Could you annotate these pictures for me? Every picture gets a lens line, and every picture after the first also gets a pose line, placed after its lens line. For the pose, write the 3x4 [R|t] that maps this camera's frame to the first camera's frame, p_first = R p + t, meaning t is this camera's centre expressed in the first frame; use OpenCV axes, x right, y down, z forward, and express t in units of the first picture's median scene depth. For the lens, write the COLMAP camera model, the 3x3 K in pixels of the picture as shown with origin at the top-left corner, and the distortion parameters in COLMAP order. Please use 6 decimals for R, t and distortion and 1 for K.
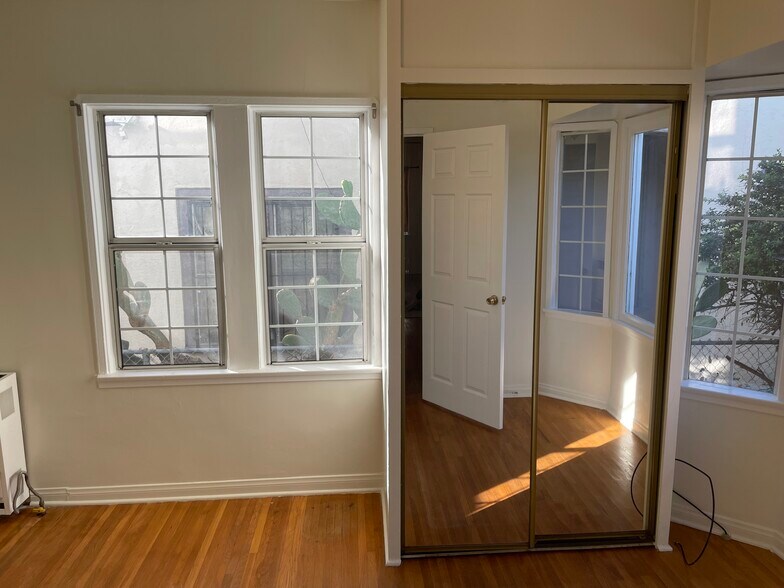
lens RADIAL K [[612.8, 0, 394.8], [0, 612.8, 287.1], [0, 0, 1]] dist [0.126012, -0.142241]
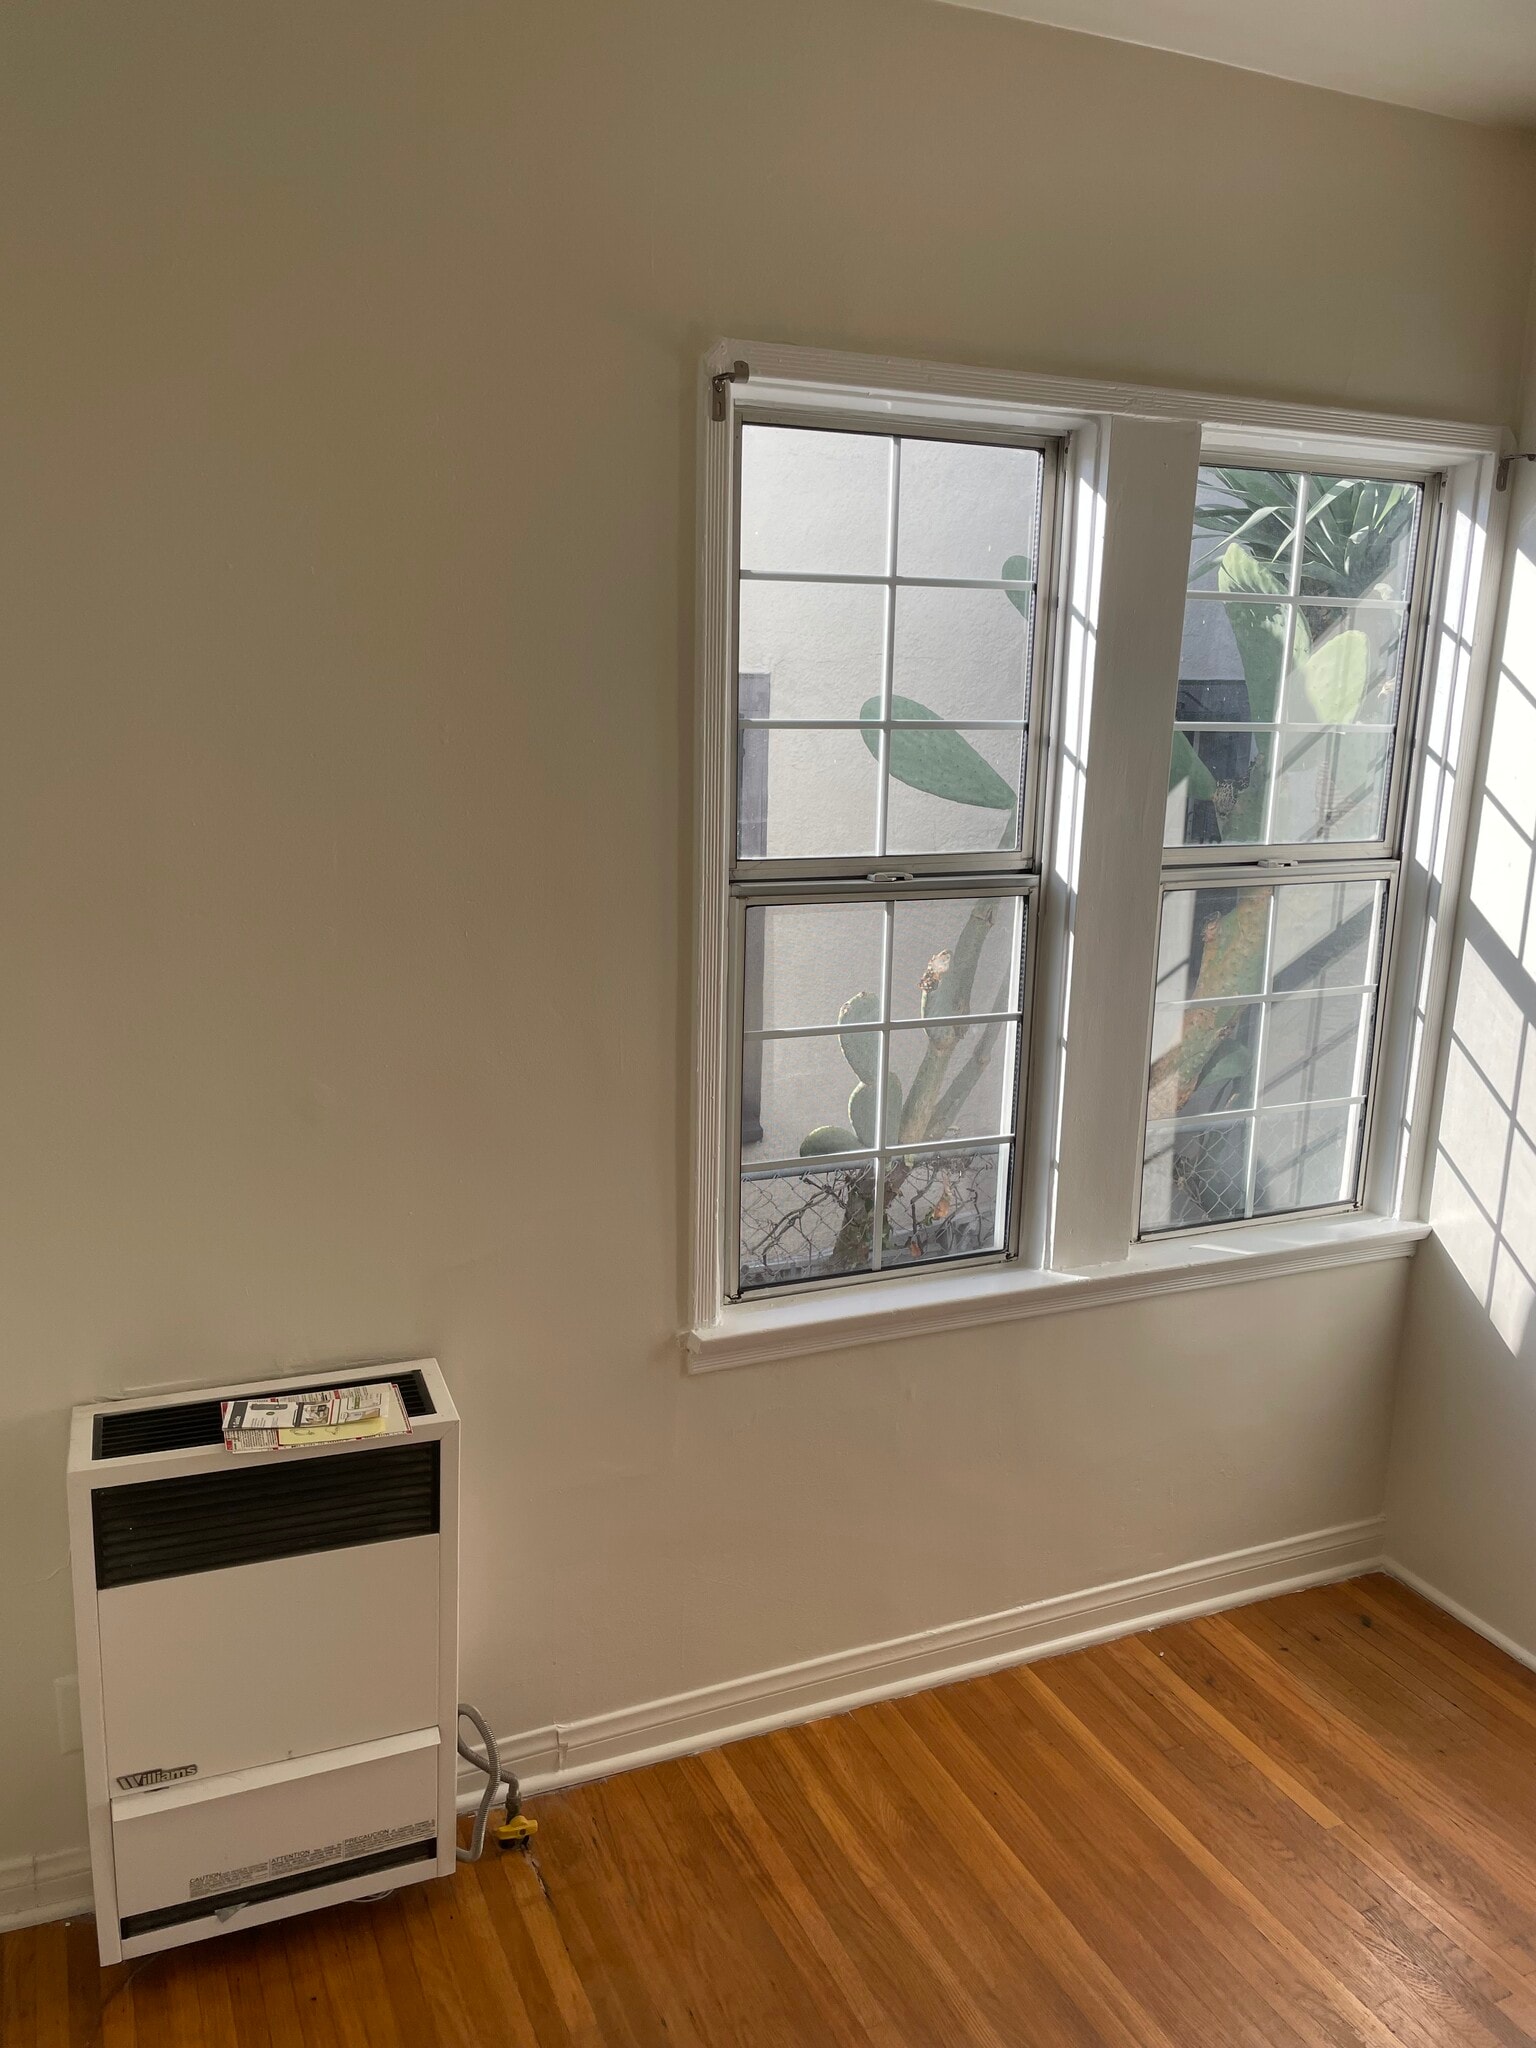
lens RADIAL K [[1600.7, 0, 768.0], [0, 1600.7, 1024.0], [0, 0, 1]] dist [0.126012, -0.142241]
pose [[0.931914, -0.047607, 0.359541, -0.707209], [0.022377, 0.997006, 0.074014, -0.058124], [-0.361988, -0.060929, 0.930189, 0.296149]]
